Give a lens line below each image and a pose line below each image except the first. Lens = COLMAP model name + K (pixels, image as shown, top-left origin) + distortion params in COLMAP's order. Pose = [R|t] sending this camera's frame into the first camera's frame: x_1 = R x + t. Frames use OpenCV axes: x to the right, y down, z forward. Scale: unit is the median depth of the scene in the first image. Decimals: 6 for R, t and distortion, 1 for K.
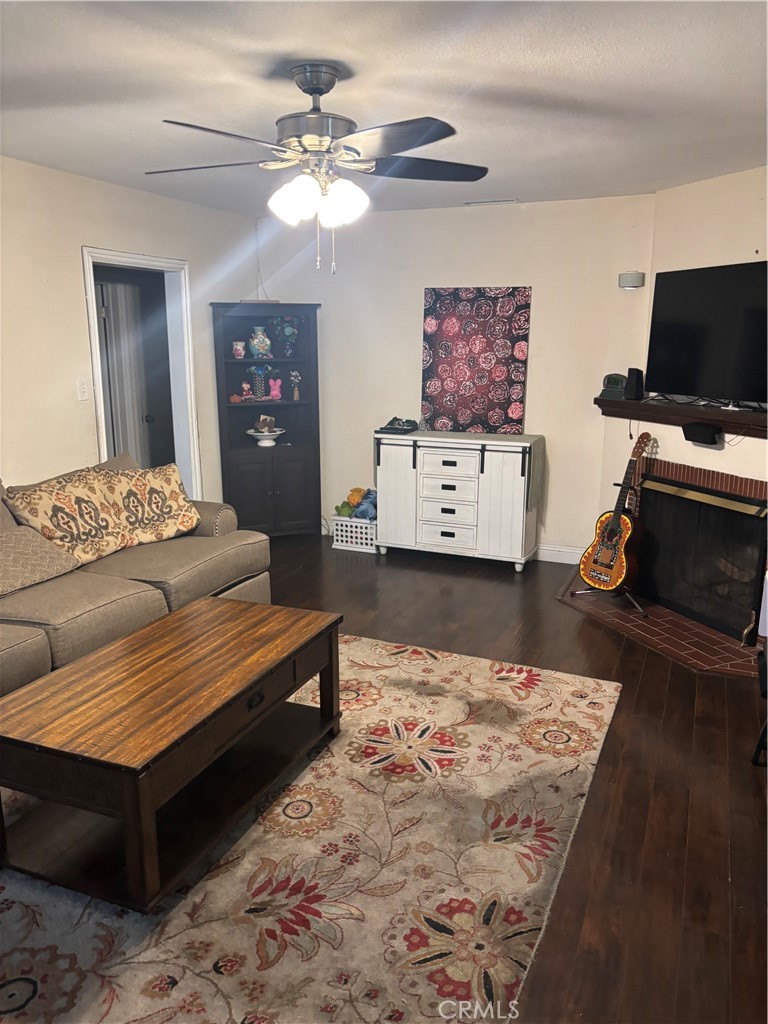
lens RADIAL K [[764.1, 0, 384.0], [0, 764.1, 512.0], [0, 0, 1]] dist [0.065265, -0.100221]
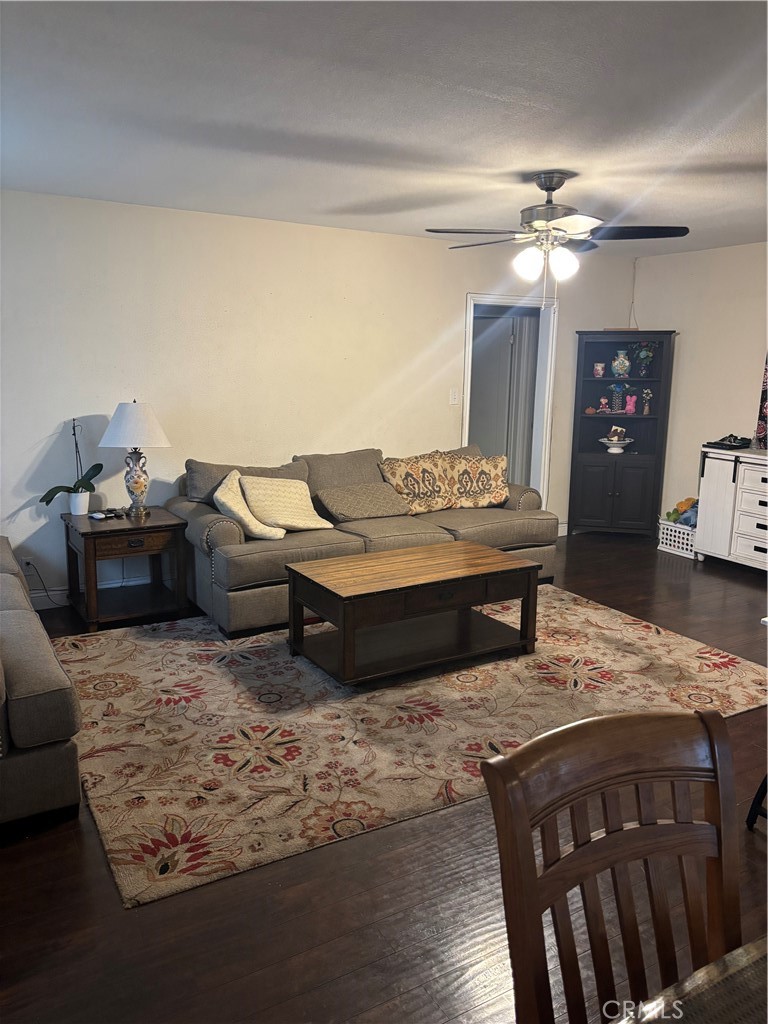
lens RADIAL K [[764.1, 0, 384.0], [0, 764.1, 512.0], [0, 0, 1]] dist [0.065265, -0.100221]
pose [[0.801726, 0.125403, -0.584388, 0.372205], [-0.142105, 0.989698, 0.017422, 0.044687], [0.580553, 0.069077, 0.811287, -0.193938]]
